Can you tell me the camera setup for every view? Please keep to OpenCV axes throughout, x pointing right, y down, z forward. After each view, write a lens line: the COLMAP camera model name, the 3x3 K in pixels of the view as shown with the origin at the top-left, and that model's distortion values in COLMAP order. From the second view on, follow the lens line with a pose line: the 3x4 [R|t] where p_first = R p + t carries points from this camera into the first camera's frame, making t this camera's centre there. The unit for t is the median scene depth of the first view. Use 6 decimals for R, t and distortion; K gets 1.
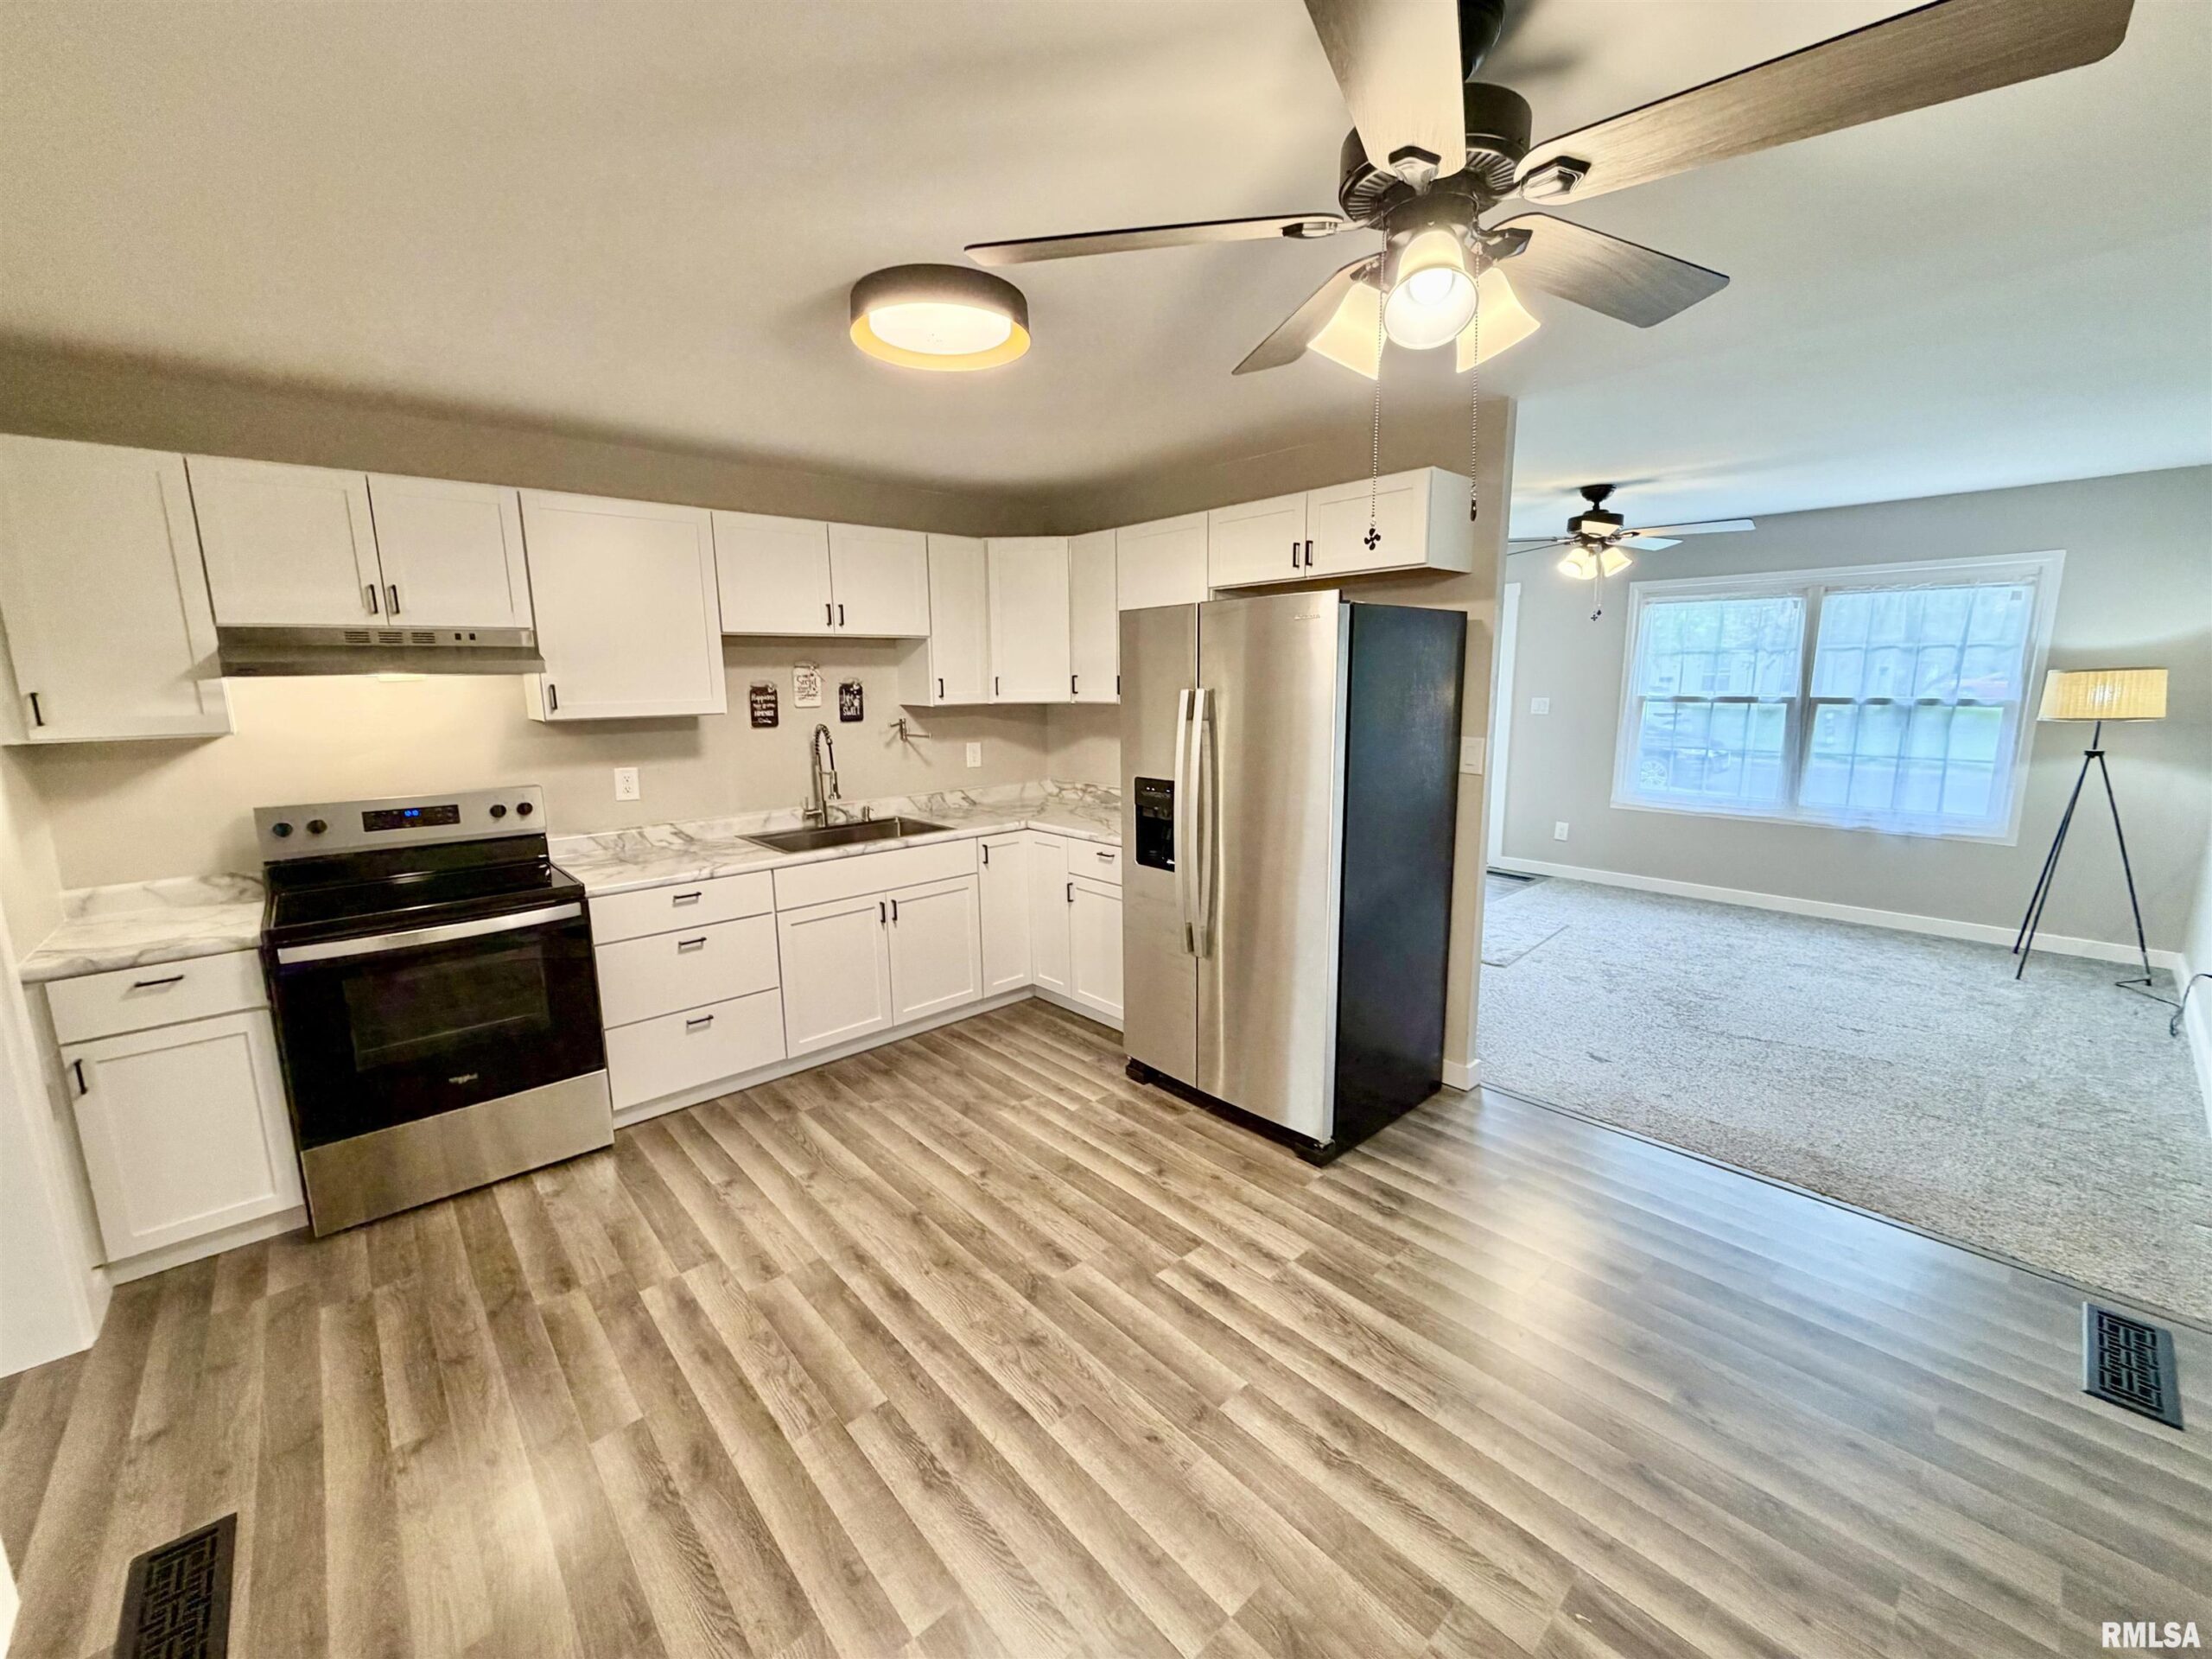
lens RADIAL K [[880.0, 0, 1106.3], [0, 880.0, 828.8], [0, 0, 1]] dist [-0.002712, -0.000145]
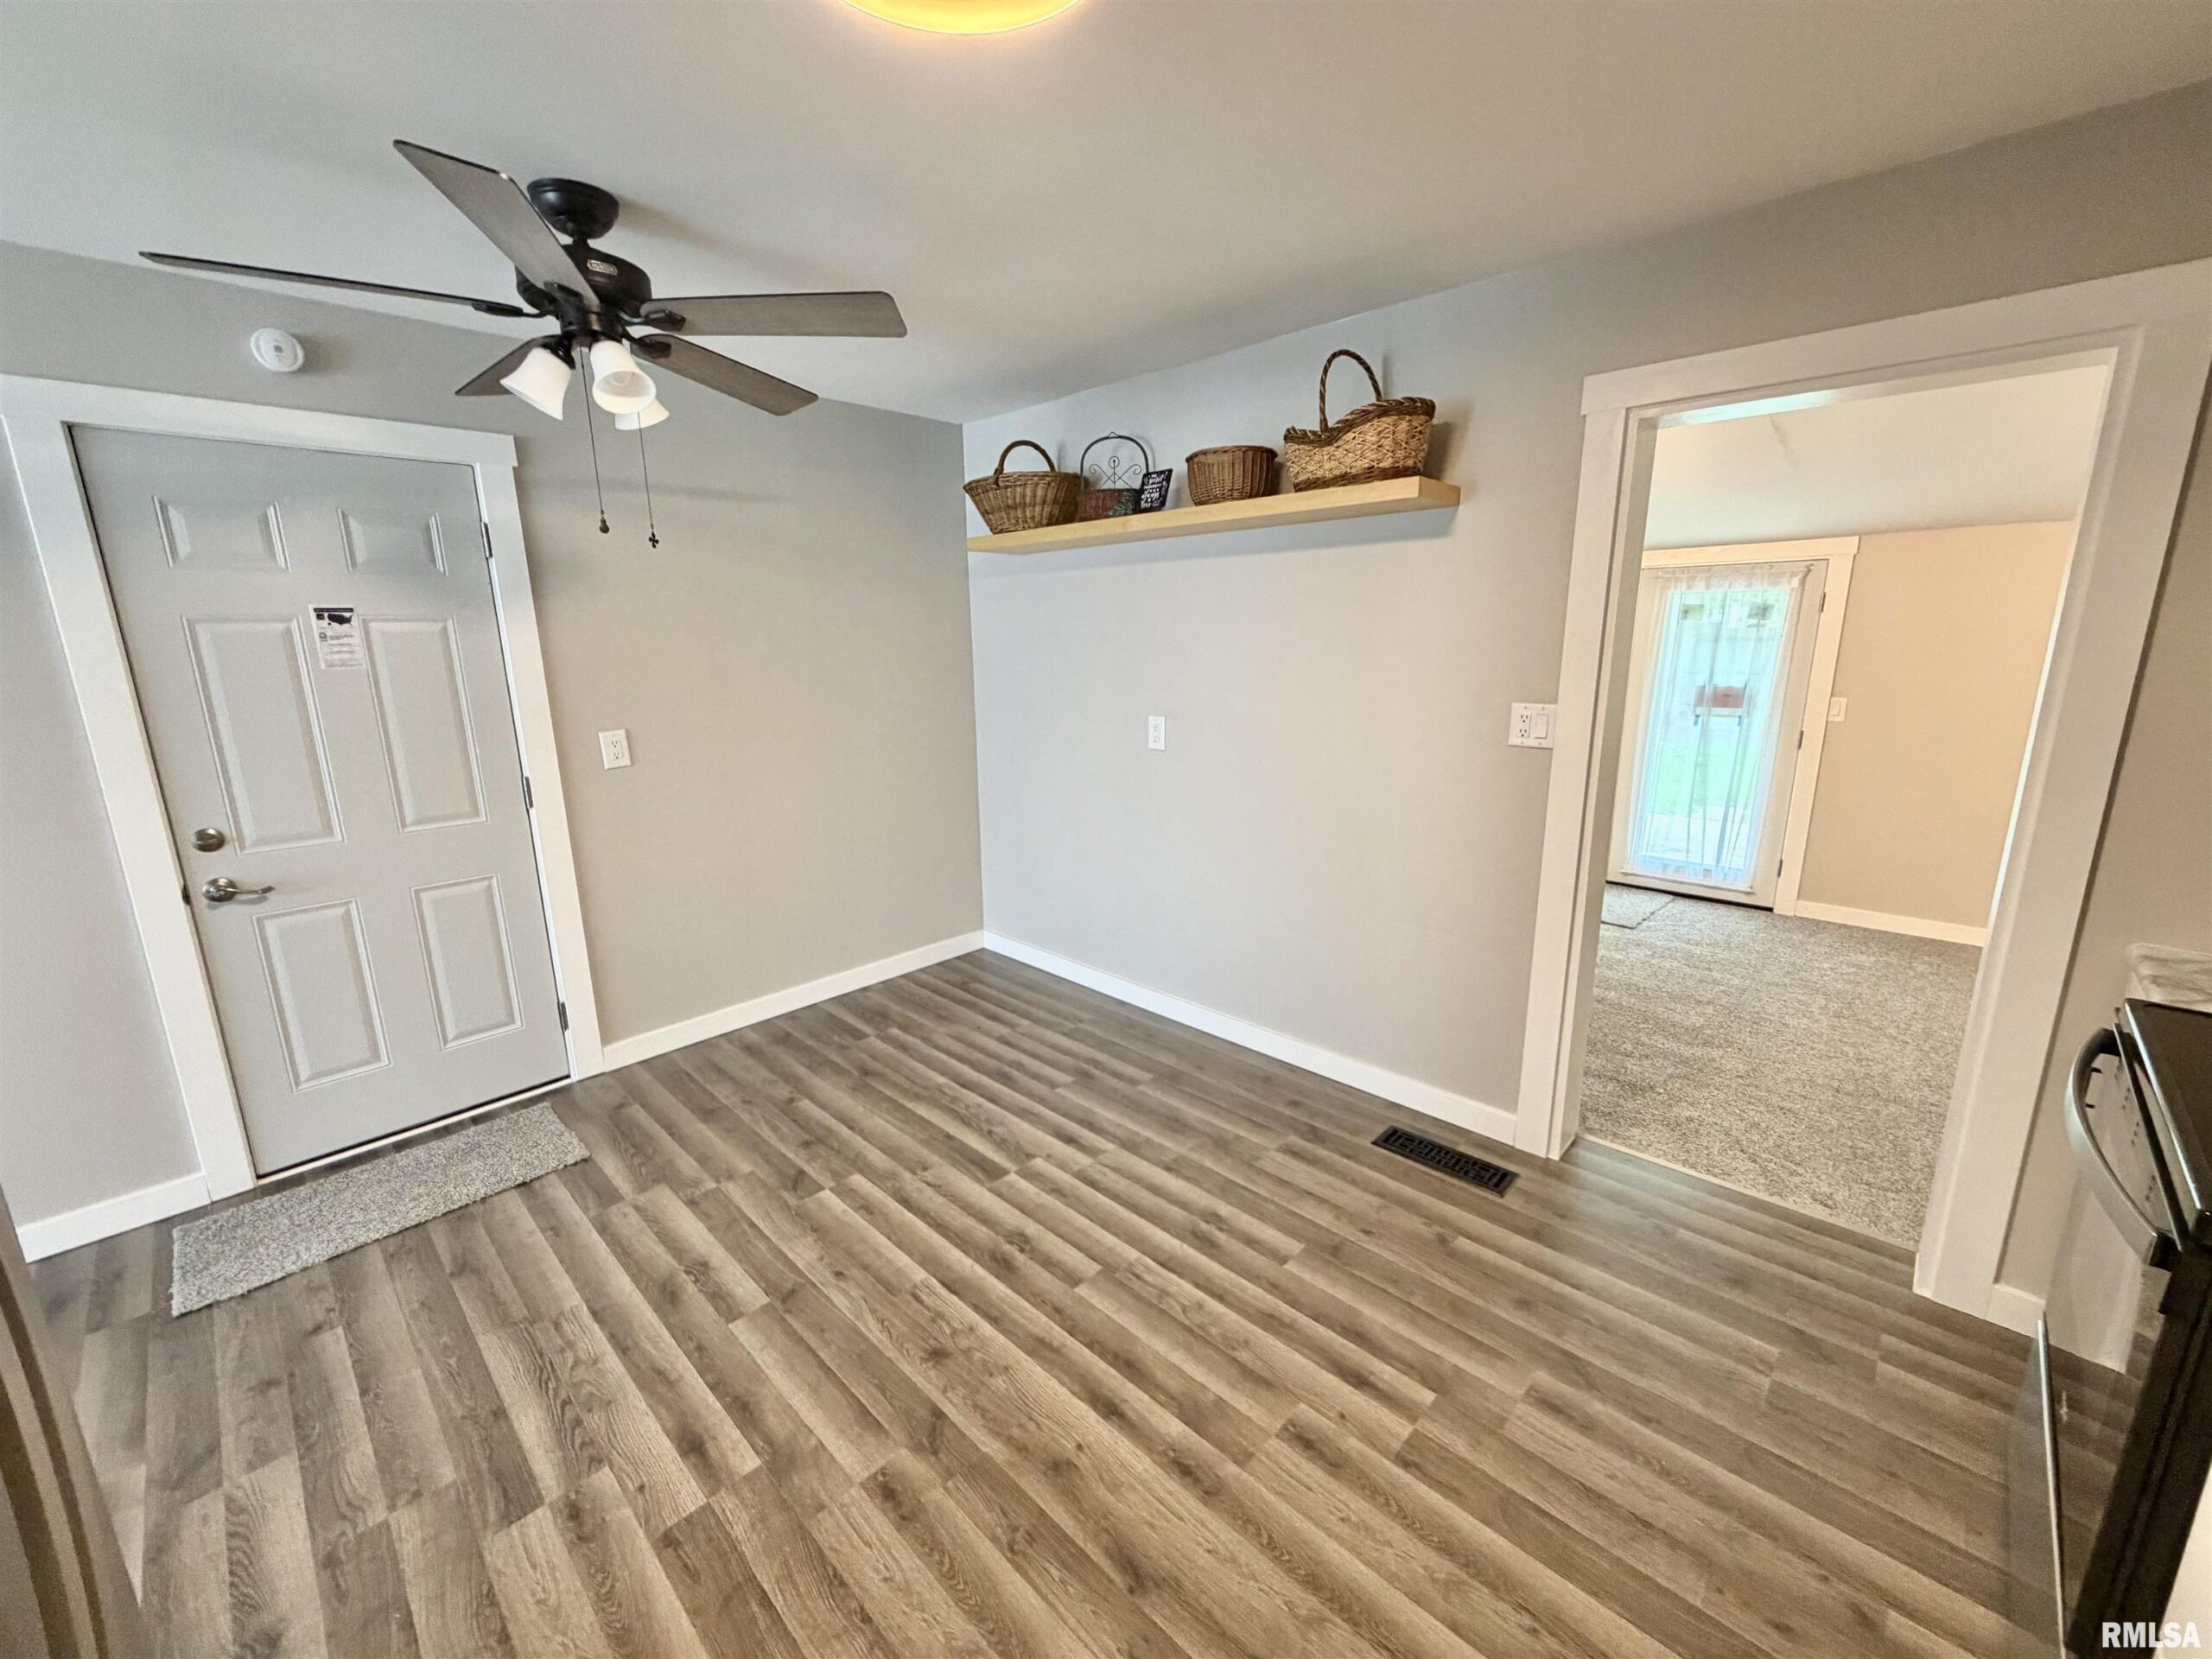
lens RADIAL K [[880.0, 0, 1104.8], [0, 880.0, 851.9], [0, 0, 1]] dist [-0.002712, -0.000145]
pose [[-0.997216, 0.045406, -0.059155, -0.228899], [0.018270, 0.917840, 0.396531, -0.262627], [0.072300, 0.394346, -0.916114, 1.659253]]
